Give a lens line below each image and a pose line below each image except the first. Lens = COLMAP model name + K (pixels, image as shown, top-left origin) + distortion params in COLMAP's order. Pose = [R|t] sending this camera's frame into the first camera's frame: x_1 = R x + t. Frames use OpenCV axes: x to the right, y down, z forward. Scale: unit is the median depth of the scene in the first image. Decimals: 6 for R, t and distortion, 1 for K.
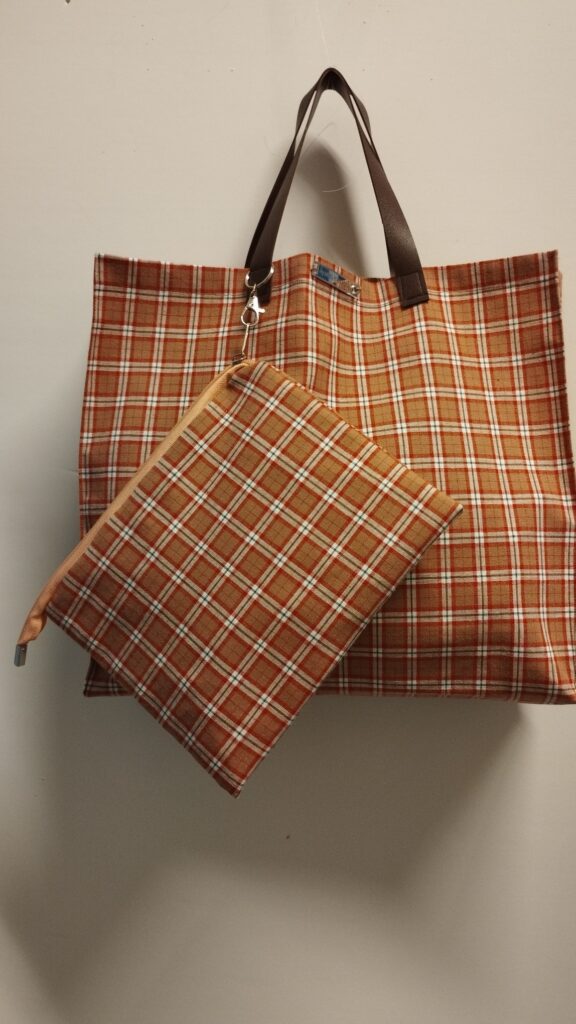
lens RADIAL K [[877.4, 0, 294.3], [0, 877.4, 524.2], [0, 0, 1]] dist [0.012670, -0.012202]
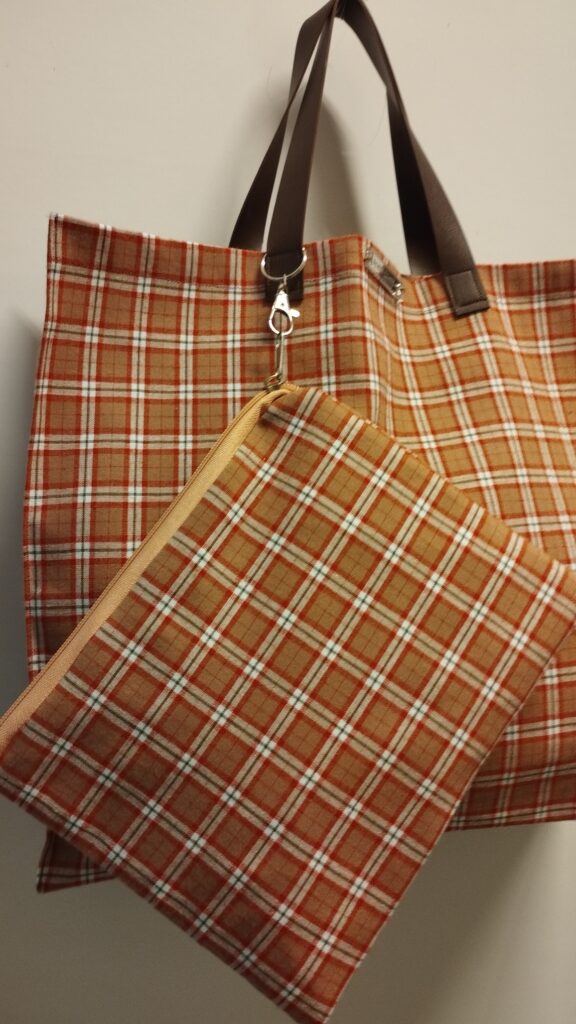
lens RADIAL K [[877.4, 0, 294.3], [0, 877.4, 524.2], [0, 0, 1]] dist [0.012670, -0.012202]
pose [[0.954193, -0.029337, 0.297751, -0.263281], [0.027658, 0.999569, 0.009852, -0.085172], [-0.297912, -0.001165, 0.954593, 0.344249]]
